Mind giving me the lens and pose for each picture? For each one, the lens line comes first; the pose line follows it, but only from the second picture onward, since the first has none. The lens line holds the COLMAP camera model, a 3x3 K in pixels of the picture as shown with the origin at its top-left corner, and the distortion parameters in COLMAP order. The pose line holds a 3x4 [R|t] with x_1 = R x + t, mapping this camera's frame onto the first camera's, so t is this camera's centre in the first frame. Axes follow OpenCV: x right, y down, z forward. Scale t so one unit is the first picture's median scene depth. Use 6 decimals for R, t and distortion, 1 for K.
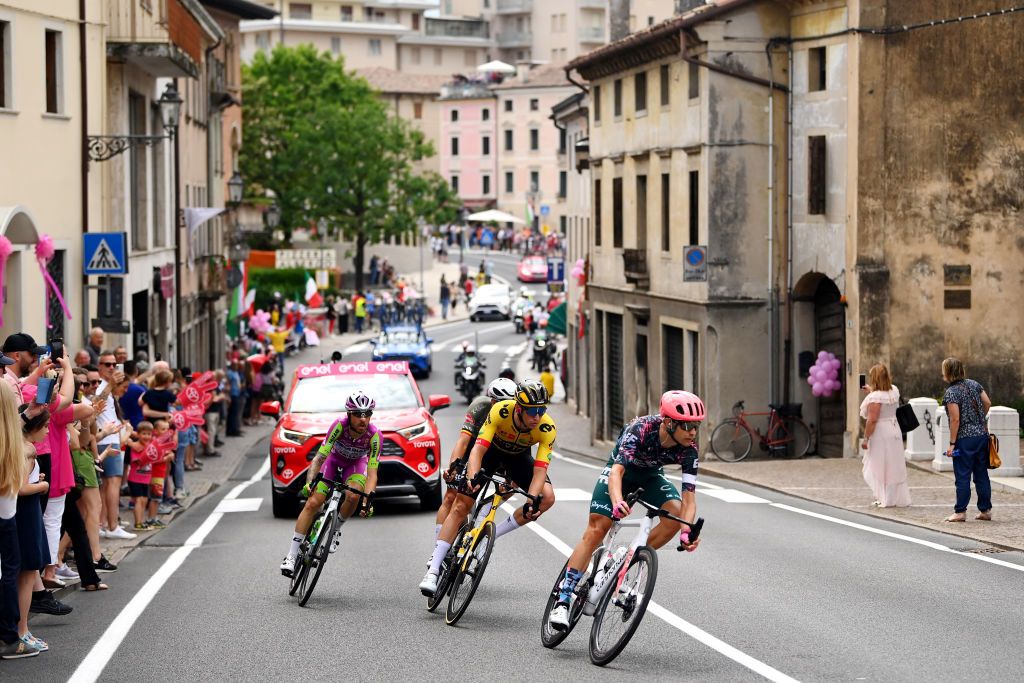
lens RADIAL K [[2500.6, 0, 512.0], [0, 2500.6, 340.8], [0, 0, 1]] dist [0.076080, 0.000000]
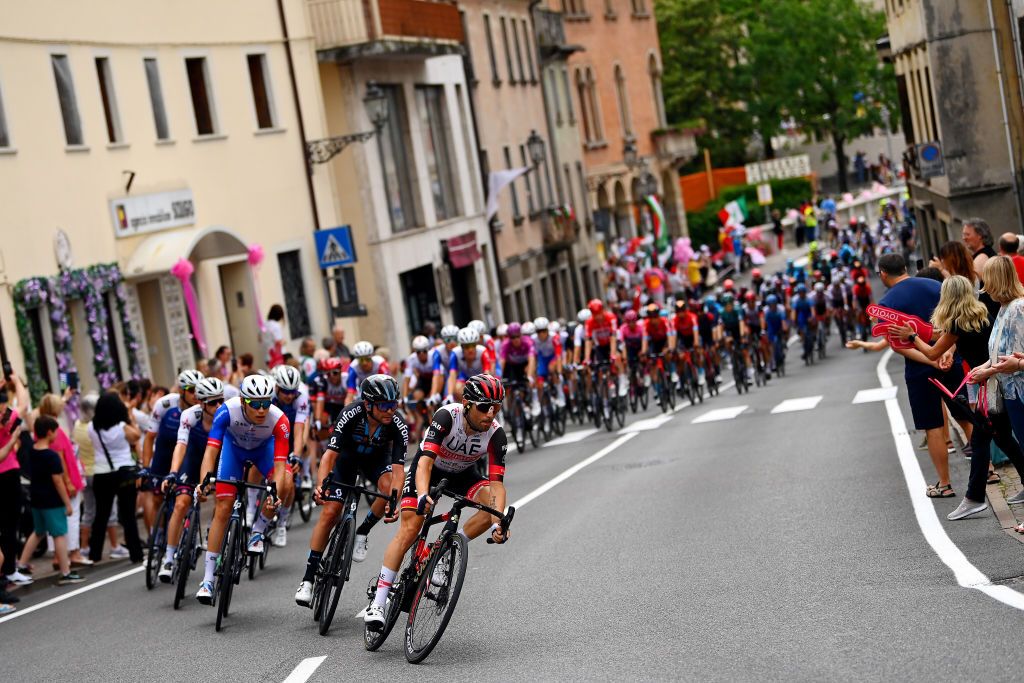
lens RADIAL K [[2890.6, 0, 512.1], [0, 2890.6, 342.1], [0, 0, 1]] dist [0.177288, 0.000000]
pose [[0.952056, -0.138839, -0.272606, 0.220554], [0.149051, 0.988683, 0.017009, -0.003186], [0.267159, -0.056825, 0.961975, -0.175240]]
